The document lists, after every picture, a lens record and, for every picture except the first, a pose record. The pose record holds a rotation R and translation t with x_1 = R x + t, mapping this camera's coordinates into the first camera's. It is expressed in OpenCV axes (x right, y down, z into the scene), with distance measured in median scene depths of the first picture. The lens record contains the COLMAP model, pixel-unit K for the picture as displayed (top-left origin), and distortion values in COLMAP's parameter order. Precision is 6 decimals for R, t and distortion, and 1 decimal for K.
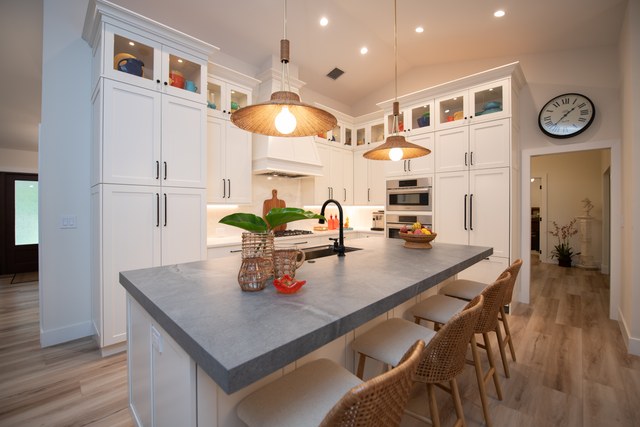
lens RADIAL K [[277.9, 0, 320.0], [0, 277.9, 213.5], [0, 0, 1]] dist [-0.002215, -0.000229]
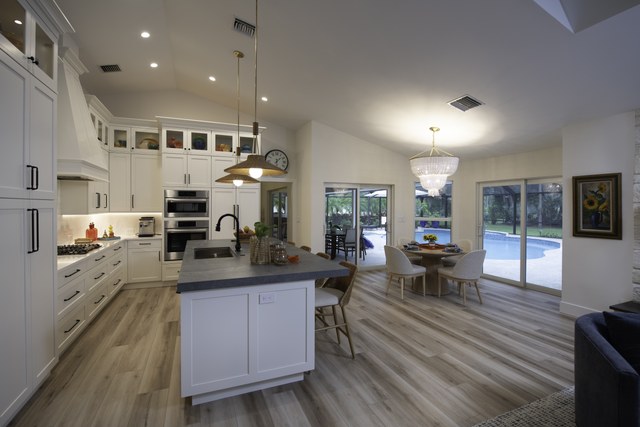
lens RADIAL K [[277.9, 0, 320.0], [0, 277.9, 213.5], [0, 0, 1]] dist [-0.002215, -0.000229]
pose [[0.418659, -0.019163, 0.907941, -0.532150], [0.016971, 0.999768, 0.013276, -0.032338], [-0.907985, 0.009851, 0.418887, 0.000522]]
